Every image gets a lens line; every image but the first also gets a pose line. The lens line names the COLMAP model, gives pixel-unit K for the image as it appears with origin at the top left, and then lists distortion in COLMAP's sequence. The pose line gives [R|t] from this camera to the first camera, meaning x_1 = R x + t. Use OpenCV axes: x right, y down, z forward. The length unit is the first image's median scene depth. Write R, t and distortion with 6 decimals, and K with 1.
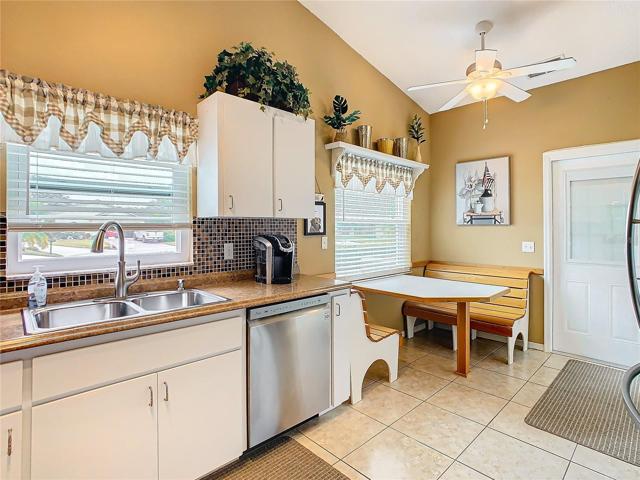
lens RADIAL K [[324.5, 0, 312.3], [0, 324.5, 225.6], [0, 0, 1]] dist [-0.013290, 0.006042]
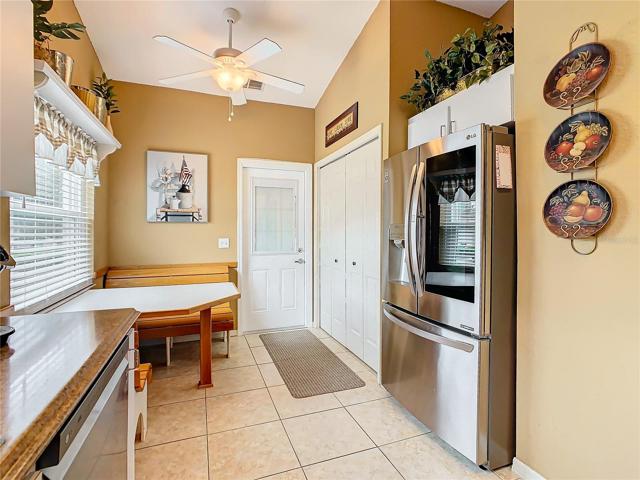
lens RADIAL K [[324.5, 0, 318.4], [0, 324.5, 229.5], [0, 0, 1]] dist [-0.013290, 0.006042]
pose [[0.395292, 0.001631, 0.918554, -0.465198], [-0.007101, 0.999974, 0.001280, 0.040734], [-0.918528, -0.007029, 0.395294, 0.687352]]
